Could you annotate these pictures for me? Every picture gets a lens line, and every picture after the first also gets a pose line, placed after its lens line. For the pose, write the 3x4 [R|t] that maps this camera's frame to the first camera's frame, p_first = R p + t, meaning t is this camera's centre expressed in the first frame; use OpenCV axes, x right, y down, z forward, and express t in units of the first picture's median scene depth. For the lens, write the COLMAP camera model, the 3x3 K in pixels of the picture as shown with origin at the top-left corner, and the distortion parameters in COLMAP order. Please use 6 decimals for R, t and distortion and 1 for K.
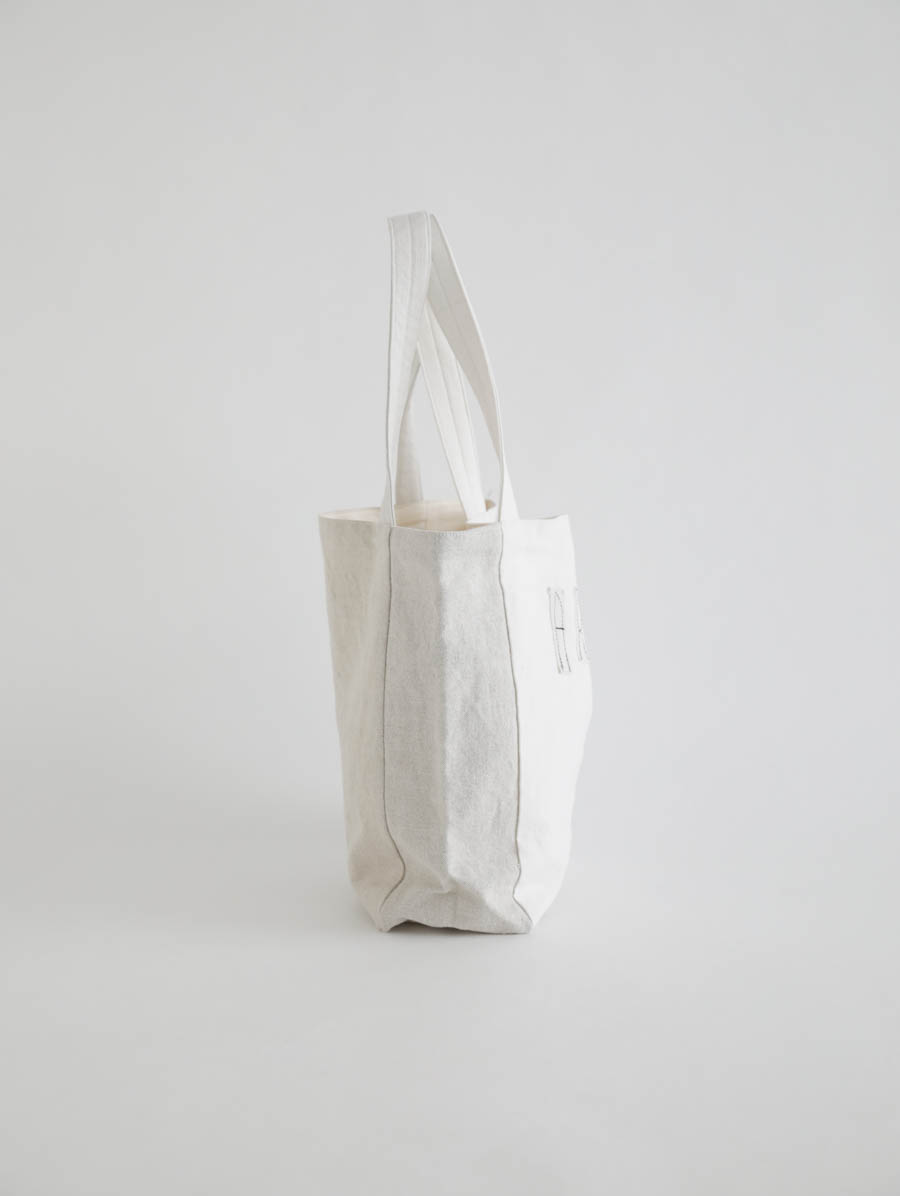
lens RADIAL K [[1750.1, 0, 450.0], [0, 1750.1, 598.0], [0, 0, 1]] dist [0.012350, -0.000093]
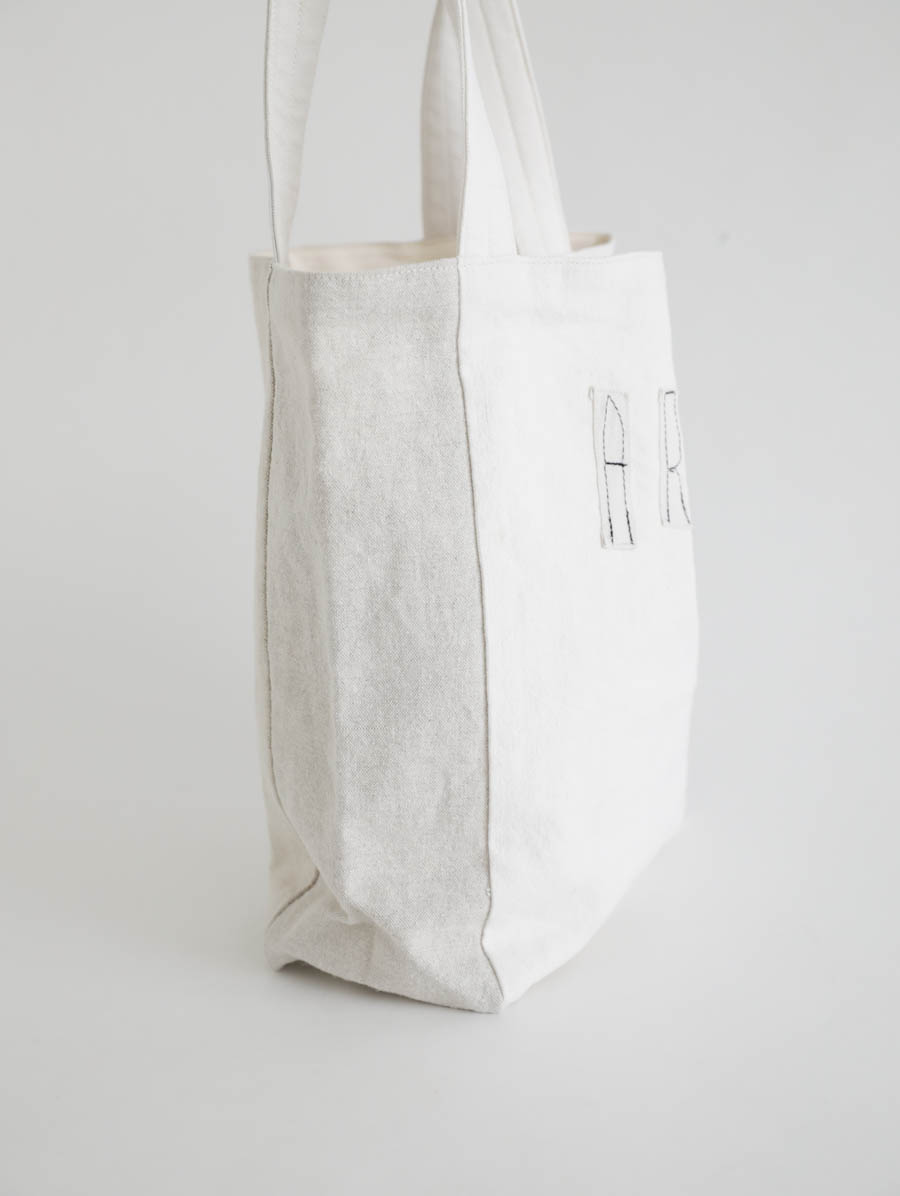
lens RADIAL K [[1750.1, 0, 450.0], [0, 1750.1, 598.0], [0, 0, 1]] dist [0.012350, -0.000093]
pose [[0.937193, 0.072719, -0.341148, 0.213067], [-0.032741, 0.992049, 0.121520, -0.005789], [0.347272, -0.102718, 0.932122, 0.498256]]
